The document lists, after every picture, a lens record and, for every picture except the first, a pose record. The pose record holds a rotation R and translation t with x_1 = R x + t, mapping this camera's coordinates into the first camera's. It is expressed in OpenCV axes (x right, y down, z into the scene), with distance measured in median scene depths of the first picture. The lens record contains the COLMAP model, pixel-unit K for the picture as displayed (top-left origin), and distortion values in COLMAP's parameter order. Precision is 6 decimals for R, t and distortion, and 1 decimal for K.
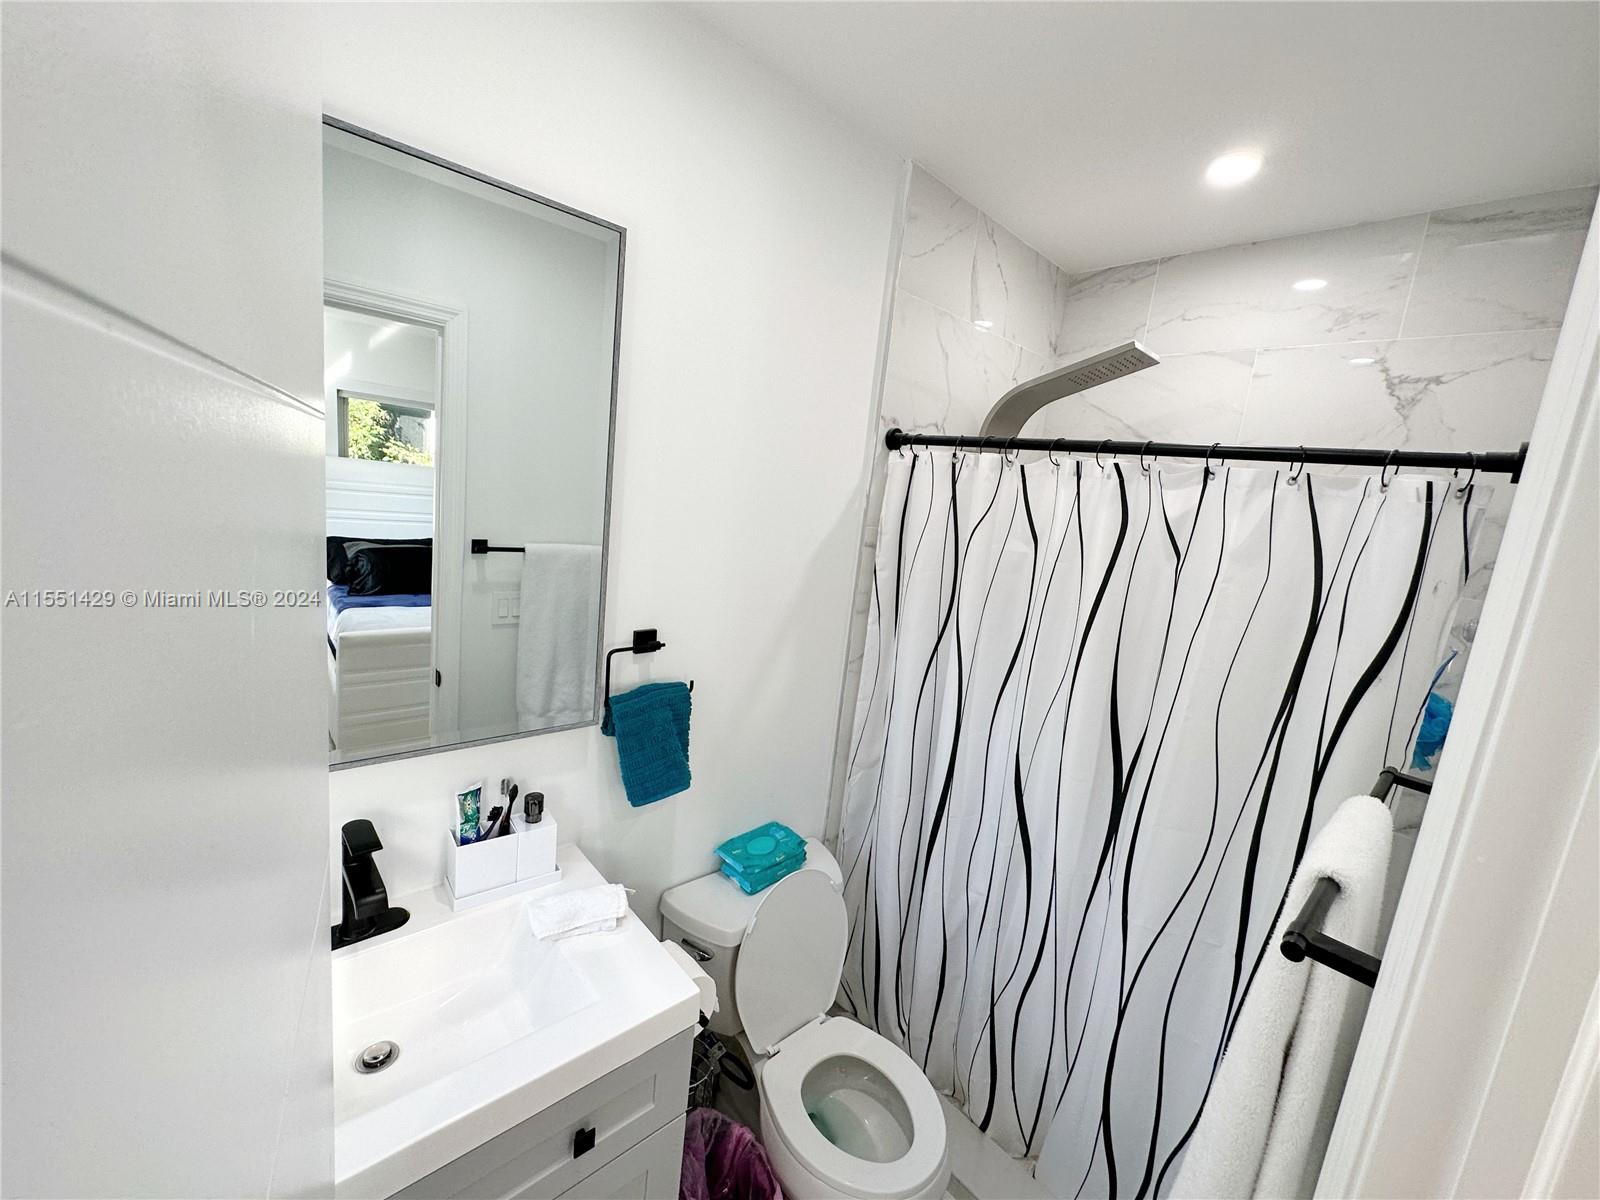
lens RADIAL K [[631.6, 0, 796.1], [0, 631.6, 596.0], [0, 0, 1]] dist [-0.008838, -0.000026]
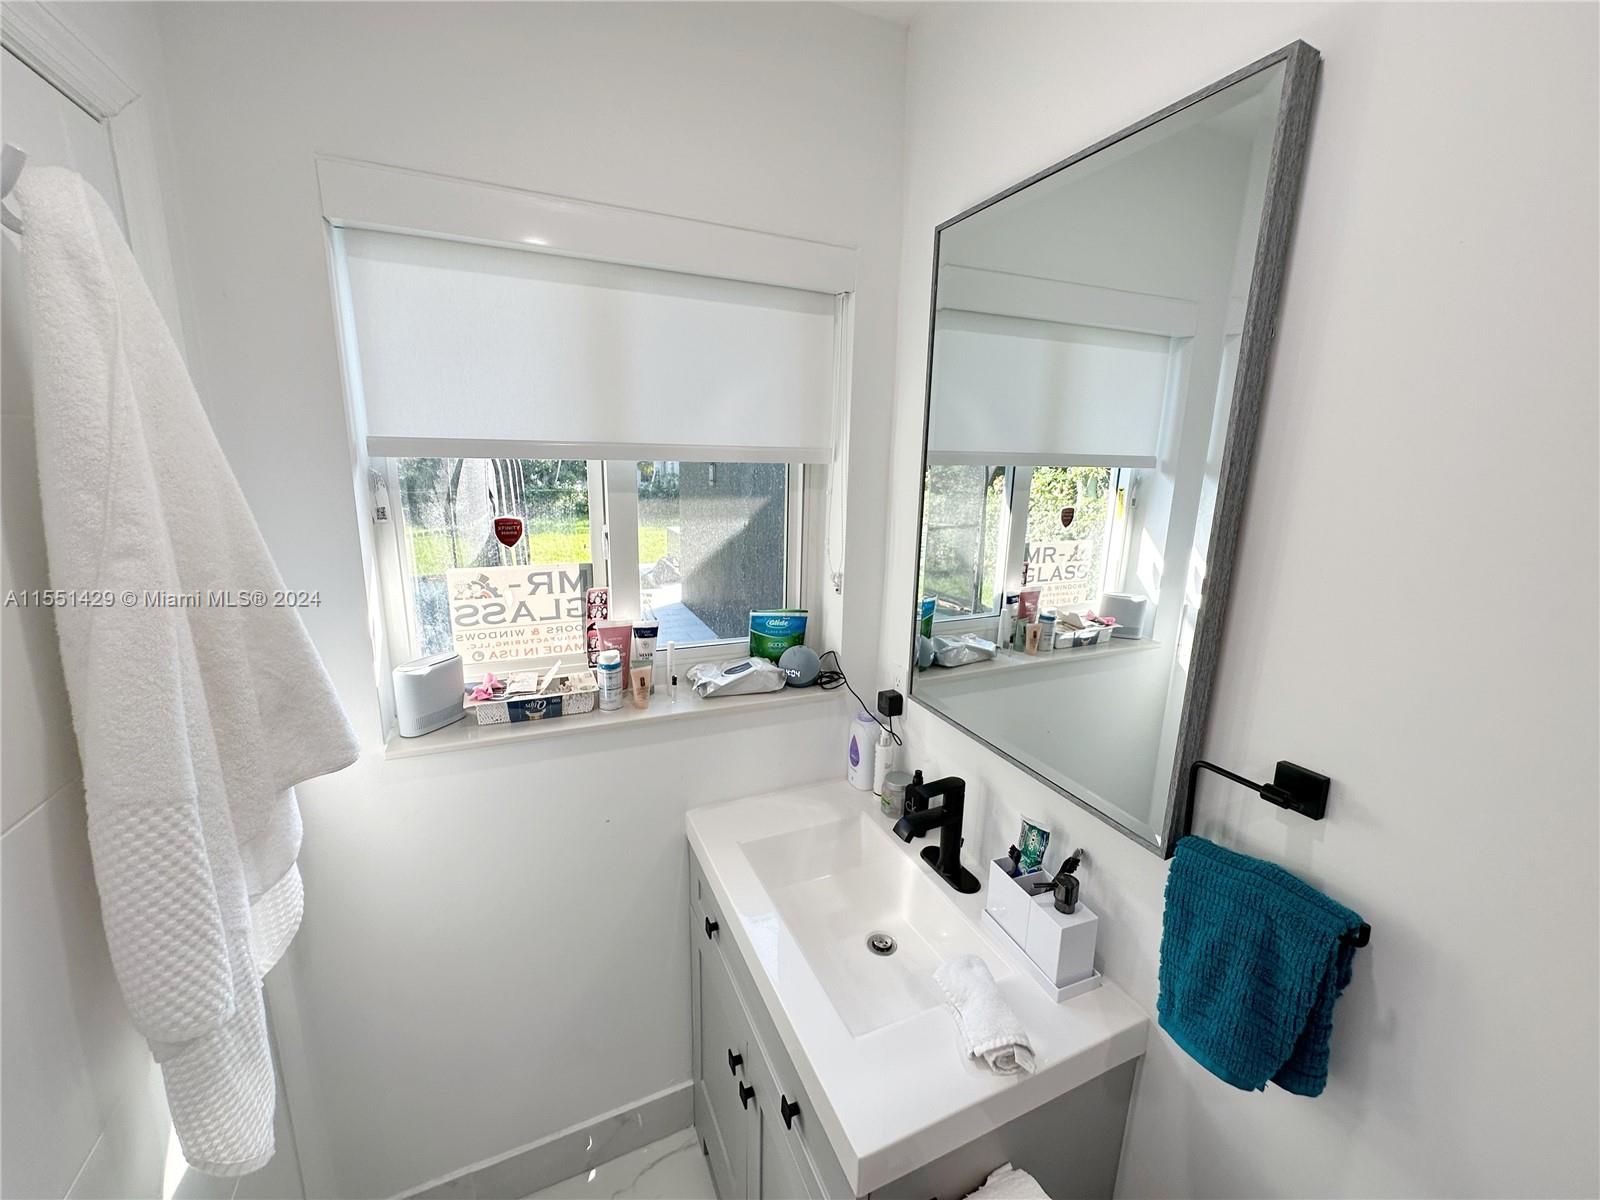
lens RADIAL K [[631.6, 0, 796.1], [0, 631.6, 596.0], [0, 0, 1]] dist [-0.008838, -0.000026]
pose [[-0.303259, 0.095378, -0.948123, 0.395345], [-0.209095, 0.964069, 0.163862, -0.087489], [0.929684, 0.247941, -0.272420, 0.758461]]
